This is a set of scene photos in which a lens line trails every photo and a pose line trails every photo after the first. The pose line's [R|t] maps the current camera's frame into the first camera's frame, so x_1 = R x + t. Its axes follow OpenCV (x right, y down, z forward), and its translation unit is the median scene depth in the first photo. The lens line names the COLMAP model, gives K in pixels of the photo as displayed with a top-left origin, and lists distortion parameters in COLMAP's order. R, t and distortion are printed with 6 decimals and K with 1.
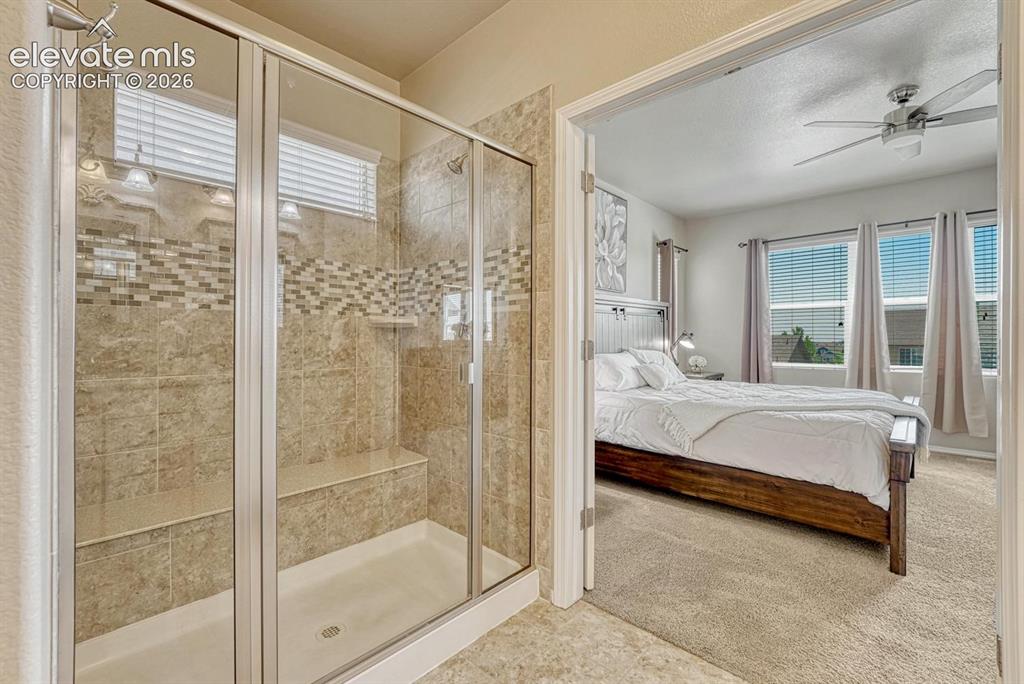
lens RADIAL K [[438.0, 0, 512.5], [0, 438.0, 336.7], [0, 0, 1]] dist [-0.008721, 0.001138]
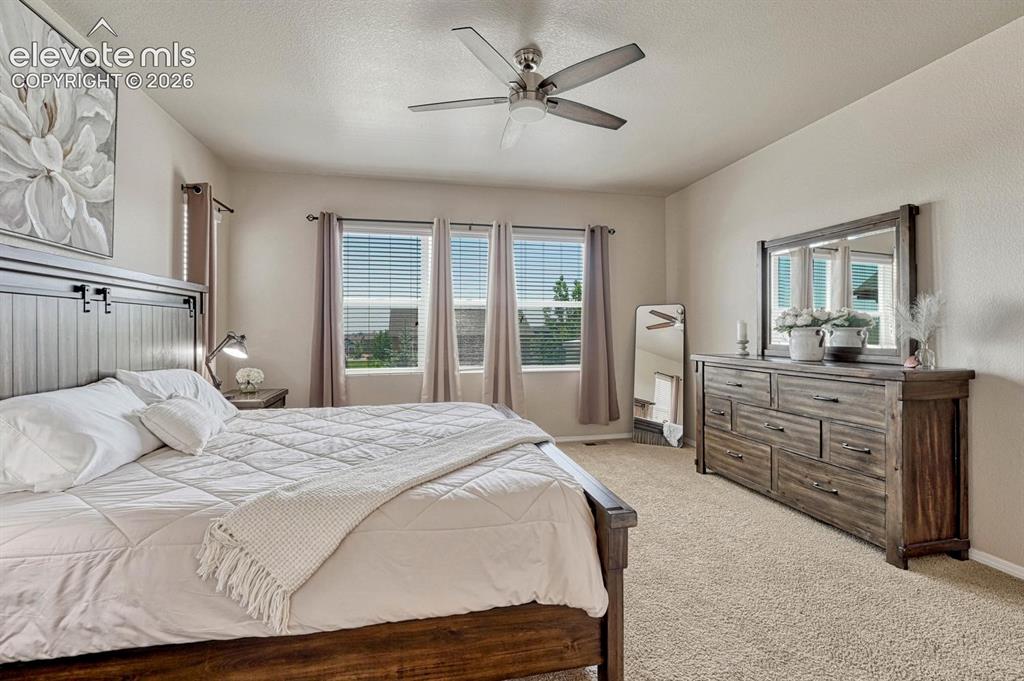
lens RADIAL K [[431.9, 0, 493.2], [0, 431.9, 327.1], [0, 0, 1]] dist [-0.009016, -0.000557]
pose [[0.573511, 0.003605, 0.819190, 0.108861], [0.000820, 0.999987, -0.004974, -0.018904], [-0.819197, 0.003524, 0.573501, 0.363886]]
